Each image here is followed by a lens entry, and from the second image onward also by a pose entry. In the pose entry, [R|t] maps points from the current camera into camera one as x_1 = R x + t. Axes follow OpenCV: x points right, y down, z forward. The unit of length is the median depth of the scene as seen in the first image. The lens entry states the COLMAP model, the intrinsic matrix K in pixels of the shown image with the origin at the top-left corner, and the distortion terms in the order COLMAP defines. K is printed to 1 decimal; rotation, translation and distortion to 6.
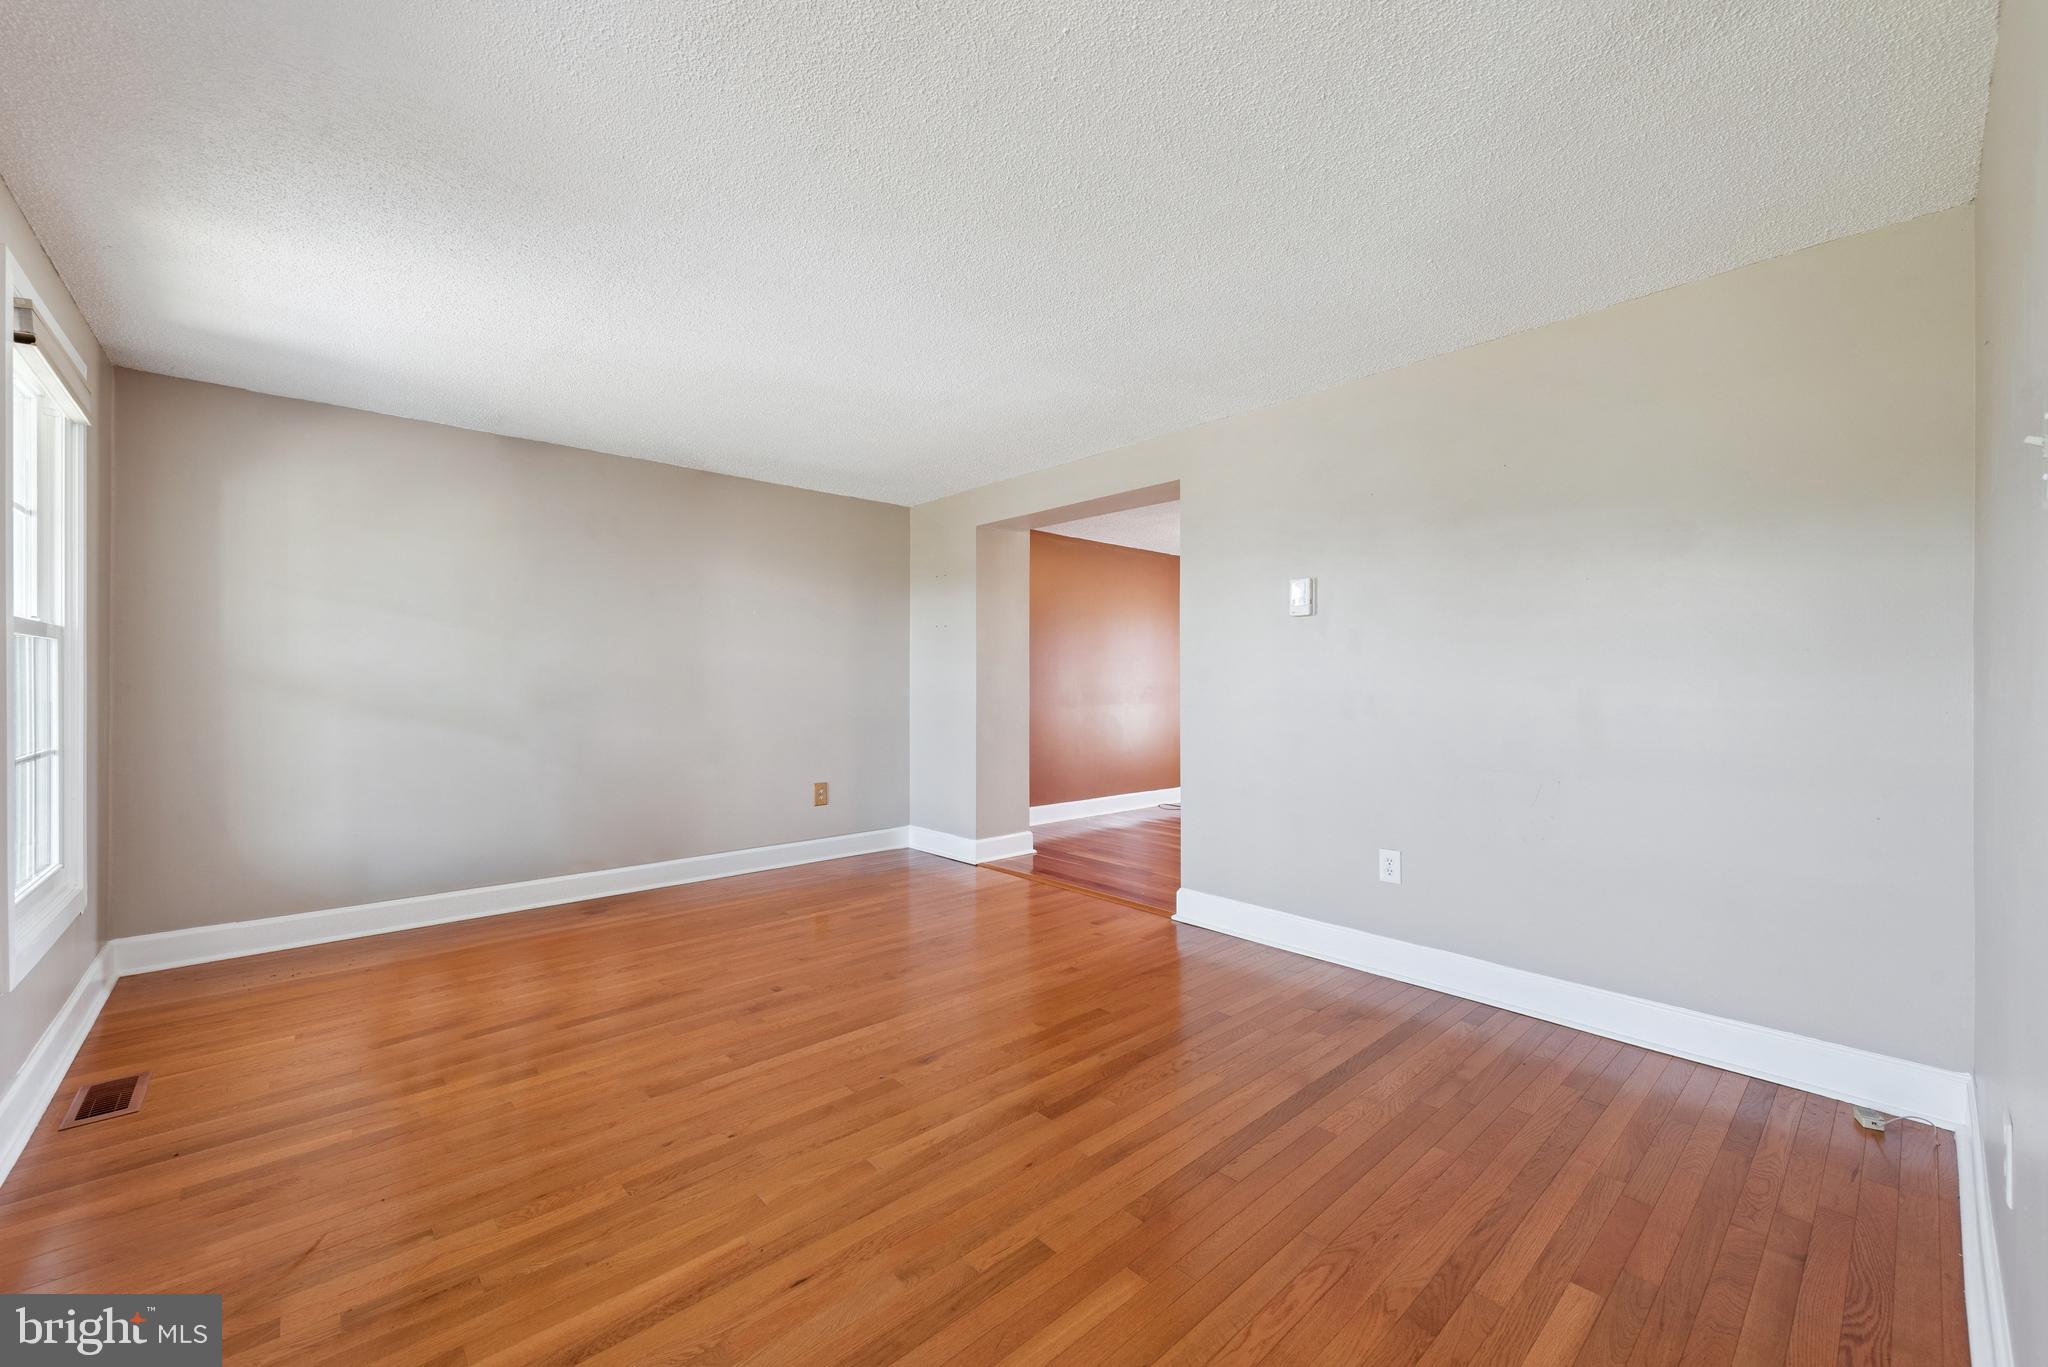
lens RADIAL K [[818.2, 0, 1023.1], [0, 818.2, 665.7], [0, 0, 1]] dist [0.000305, 0.000034]
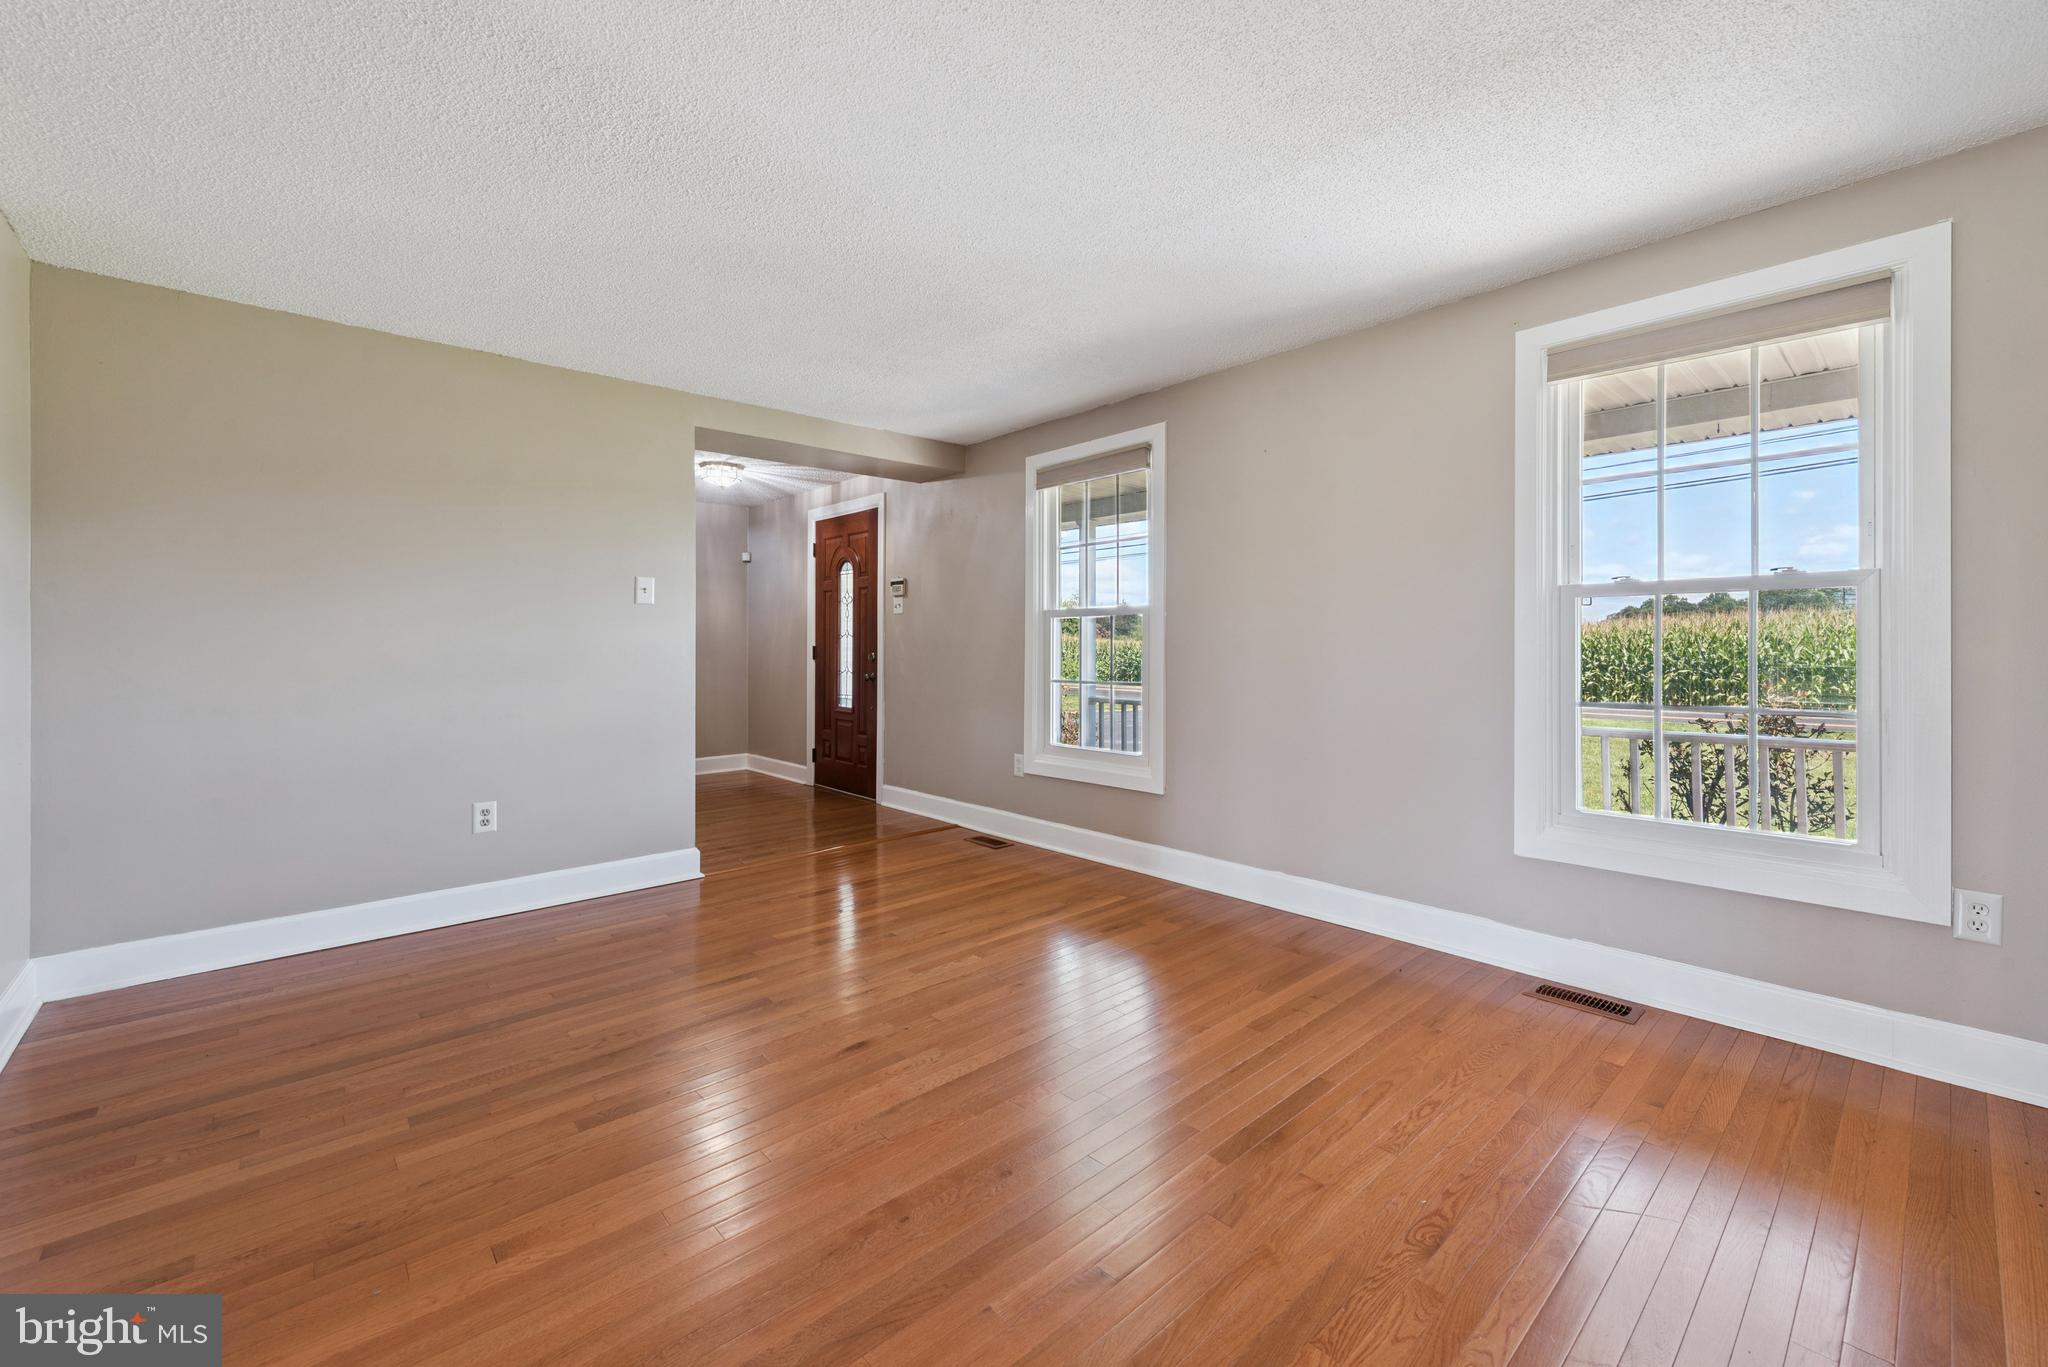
lens RADIAL K [[818.2, 0, 1023.1], [0, 818.2, 665.7], [0, 0, 1]] dist [0.000305, 0.000034]
pose [[-0.999959, 0.000319, 0.009074, -0.312478], [0.000306, 0.999999, -0.001439, 0.054427], [-0.009075, -0.001436, -0.999958, 1.924398]]
